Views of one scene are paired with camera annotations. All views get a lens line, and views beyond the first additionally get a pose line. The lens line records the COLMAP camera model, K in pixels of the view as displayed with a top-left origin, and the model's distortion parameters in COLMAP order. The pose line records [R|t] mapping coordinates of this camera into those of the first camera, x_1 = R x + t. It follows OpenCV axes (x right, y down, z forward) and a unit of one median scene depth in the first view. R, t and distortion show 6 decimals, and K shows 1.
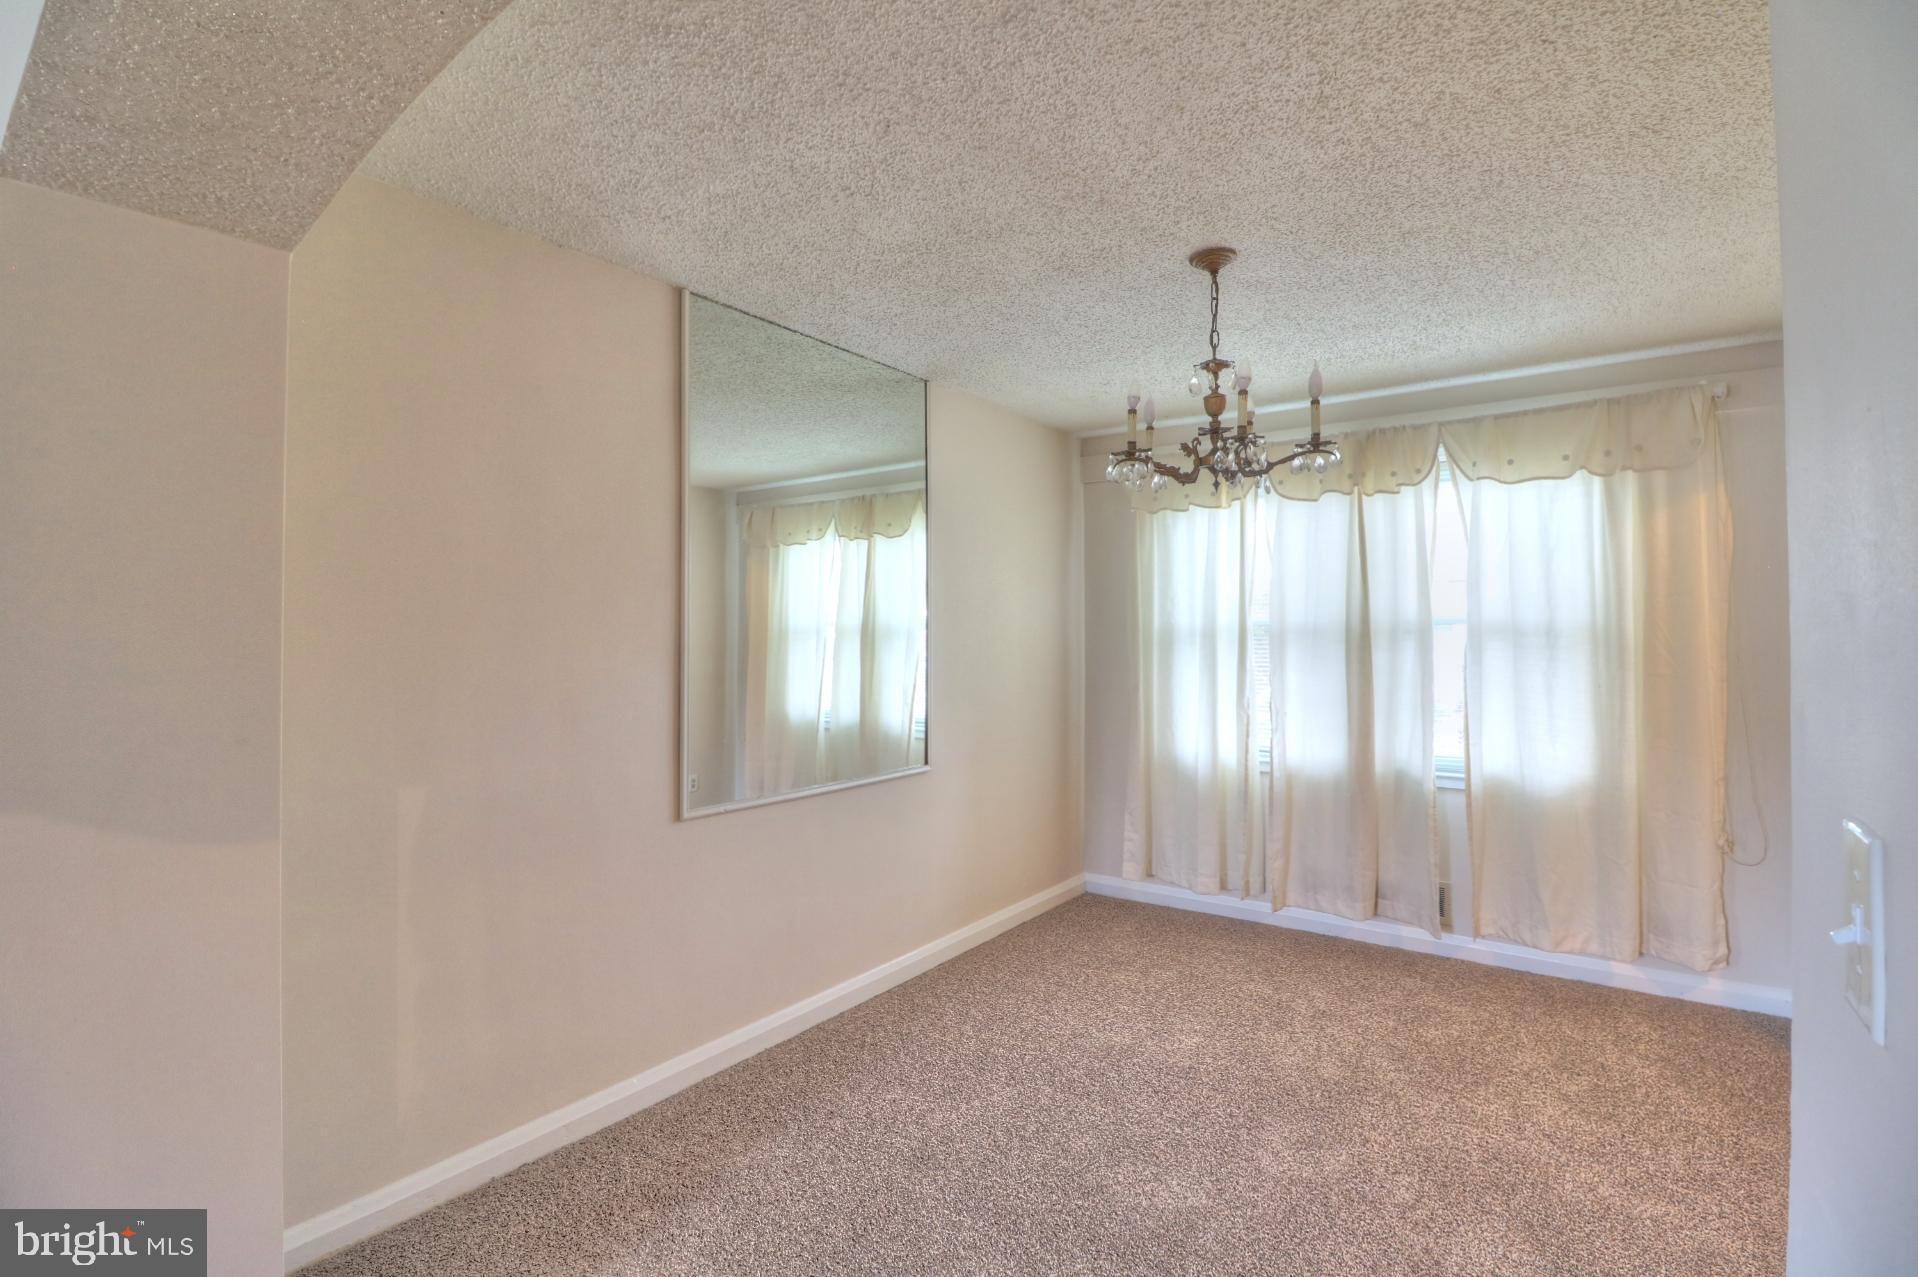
lens RADIAL K [[882.1, 0, 966.5], [0, 882.1, 619.3], [0, 0, 1]] dist [-0.008351, -0.008274]
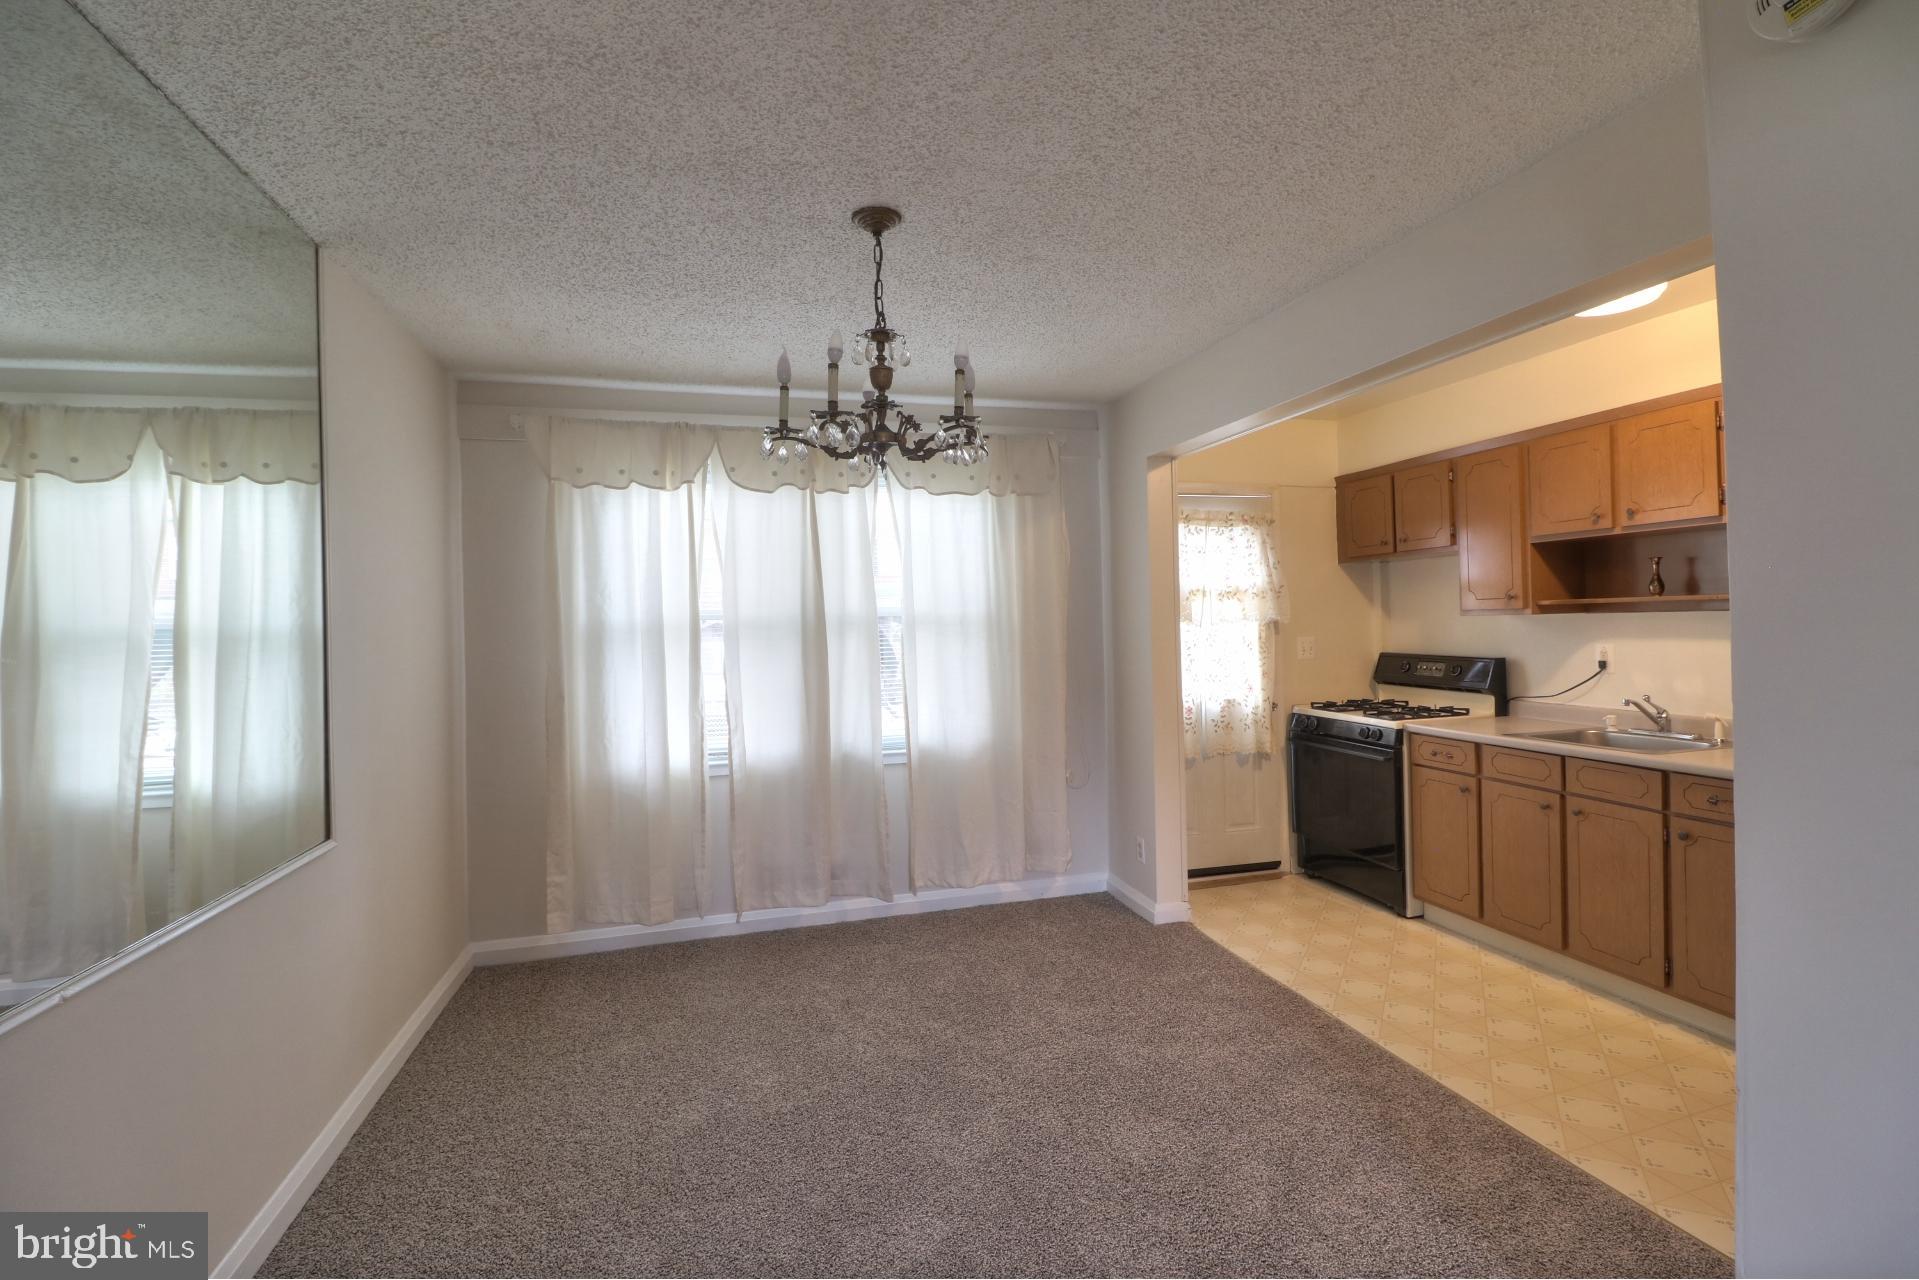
lens RADIAL K [[882.6, 0, 965.8], [0, 882.6, 627.4], [0, 0, 1]] dist [-0.008351, -0.008274]
pose [[0.619101, -0.017841, 0.785108, -0.261231], [0.009816, 0.999840, 0.014980, 0.003719], [-0.785250, -0.001568, 0.619177, 0.236141]]
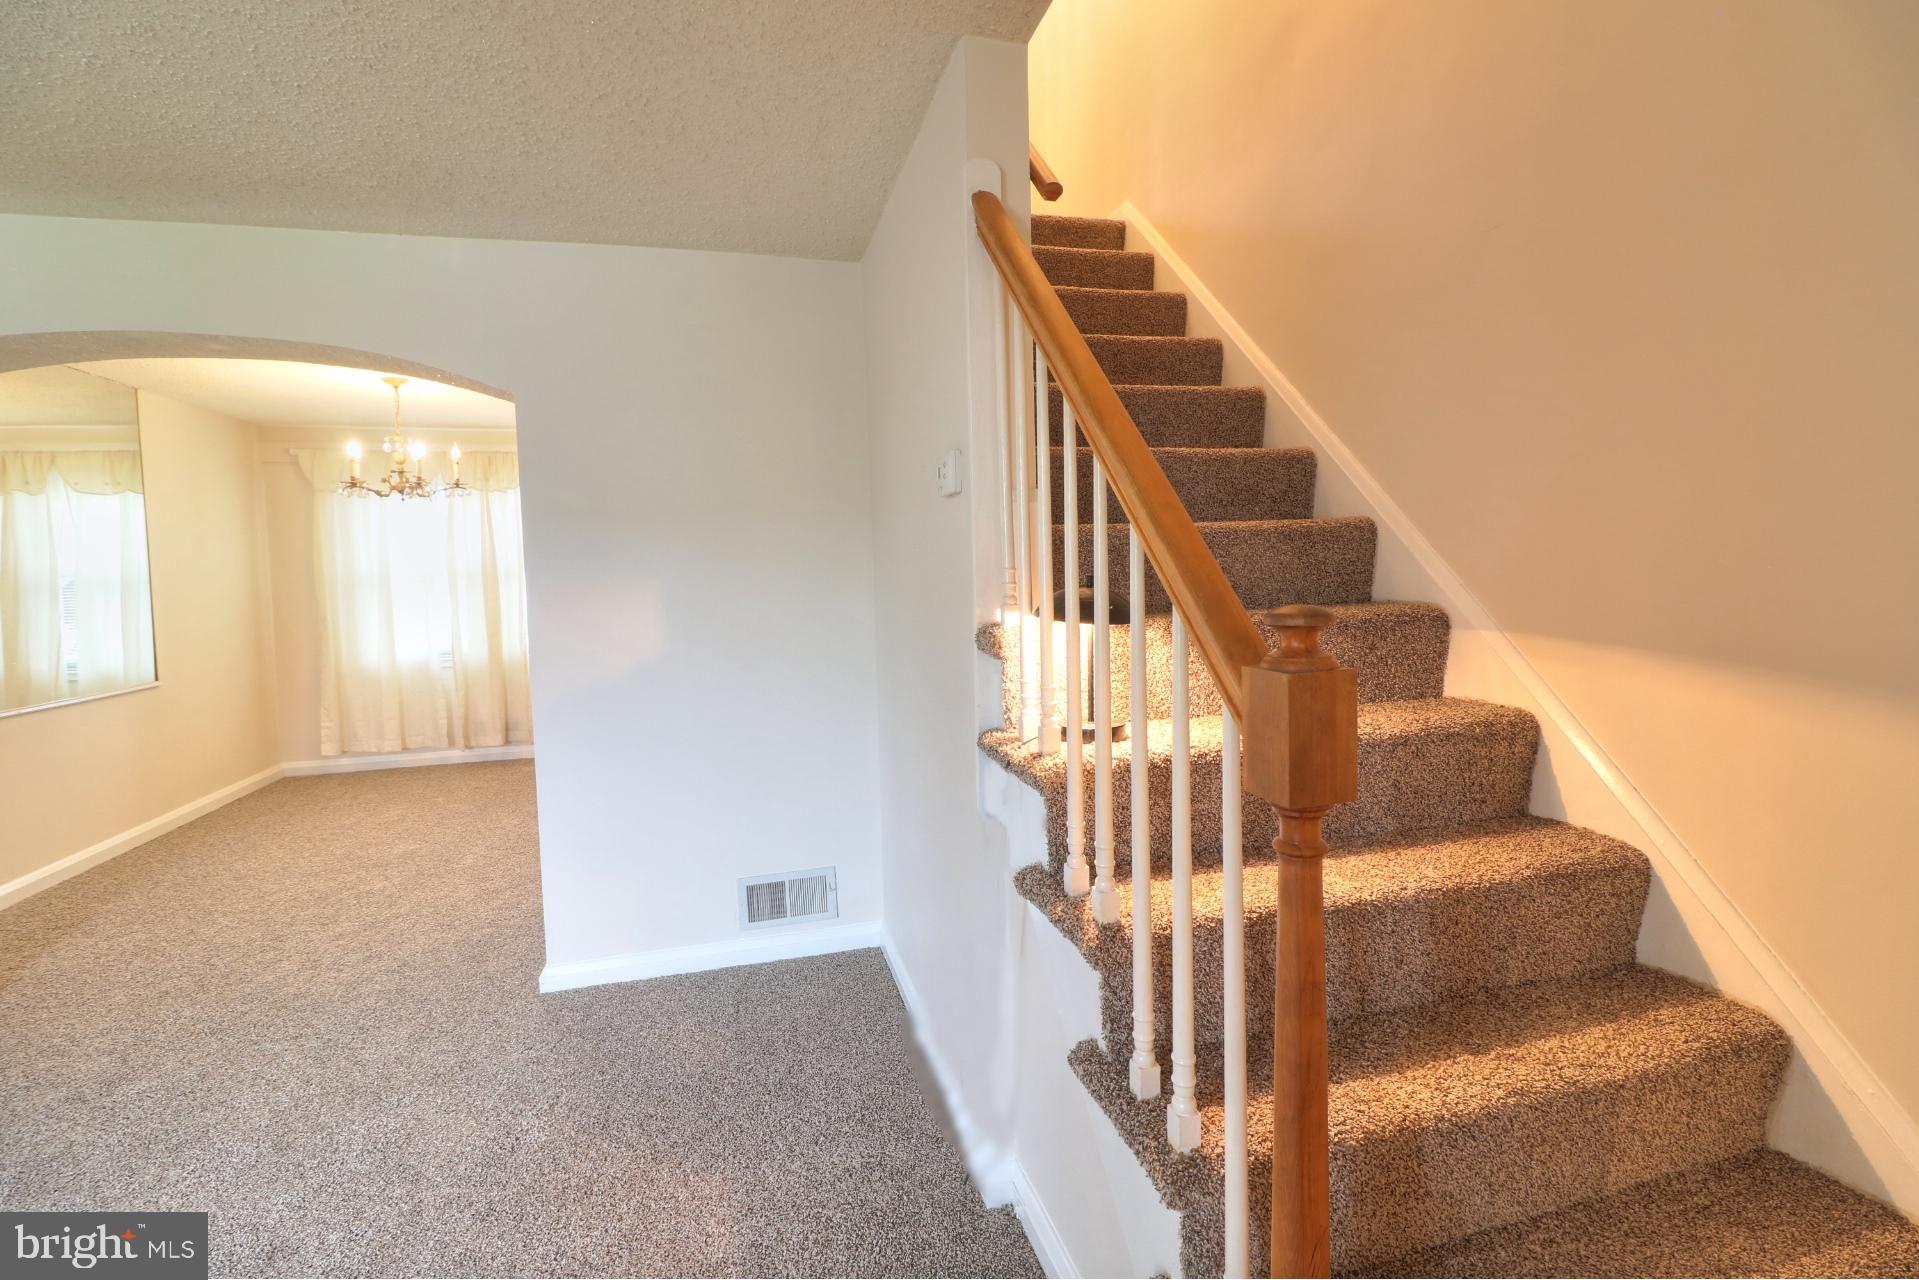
lens RADIAL K [[882.6, 0, 972.8], [0, 882.6, 627.2], [0, 0, 1]] dist [-0.008351, -0.008274]
pose [[0.618083, -0.064034, 0.783500, -0.309410], [0.003815, 0.996909, 0.078467, -0.014463], [-0.786103, -0.045510, 0.616417, -0.777354]]
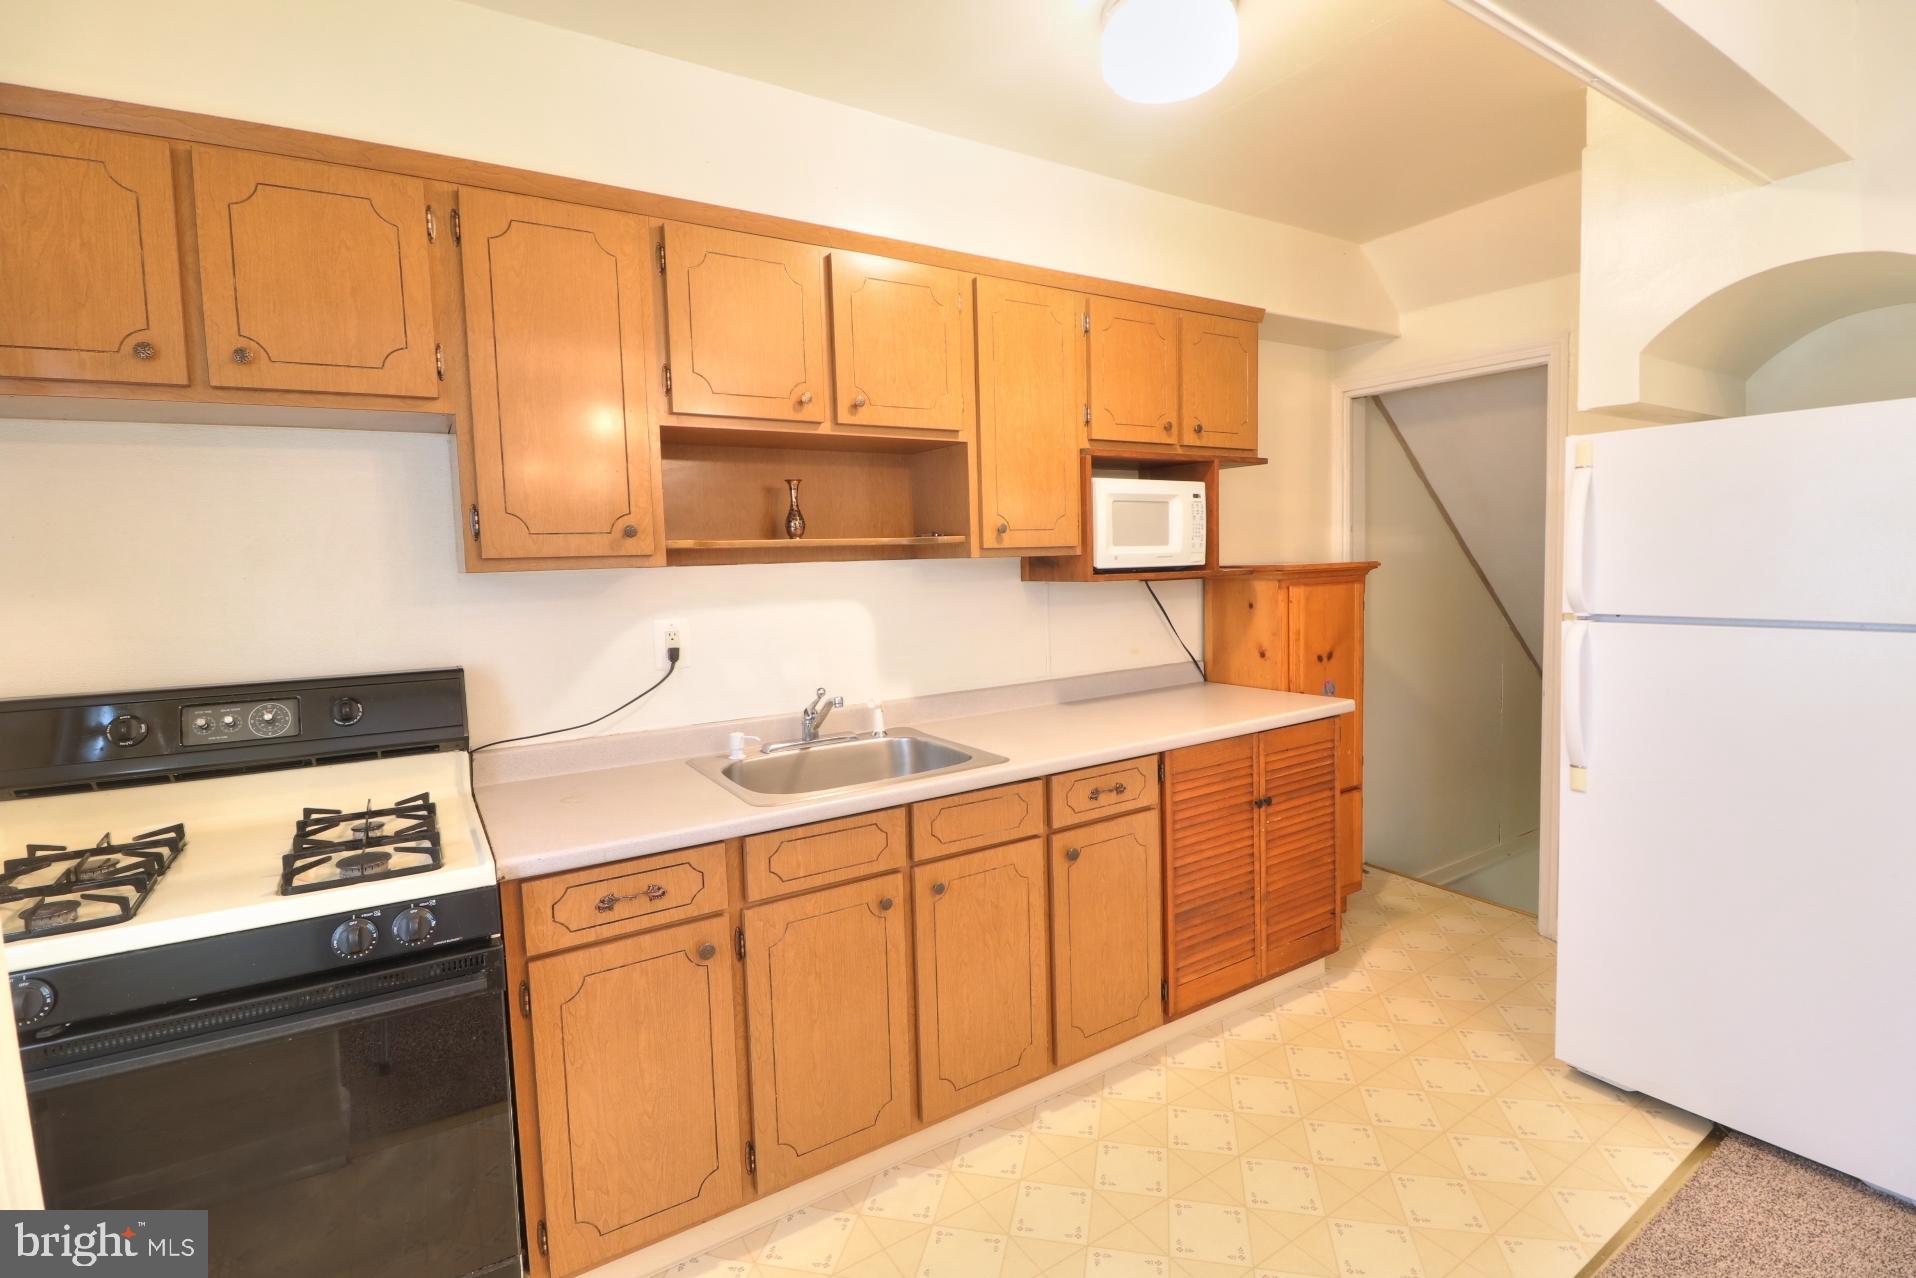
lens RADIAL K [[881.2, 0, 962.8], [0, 881.2, 618.9], [0, 0, 1]] dist [-0.008351, -0.008274]
pose [[-0.932170, 0.000681, 0.362020, 0.587074], [0.022468, 0.998179, 0.055975, 0.015950], [-0.361323, 0.060312, -0.930488, 0.771693]]
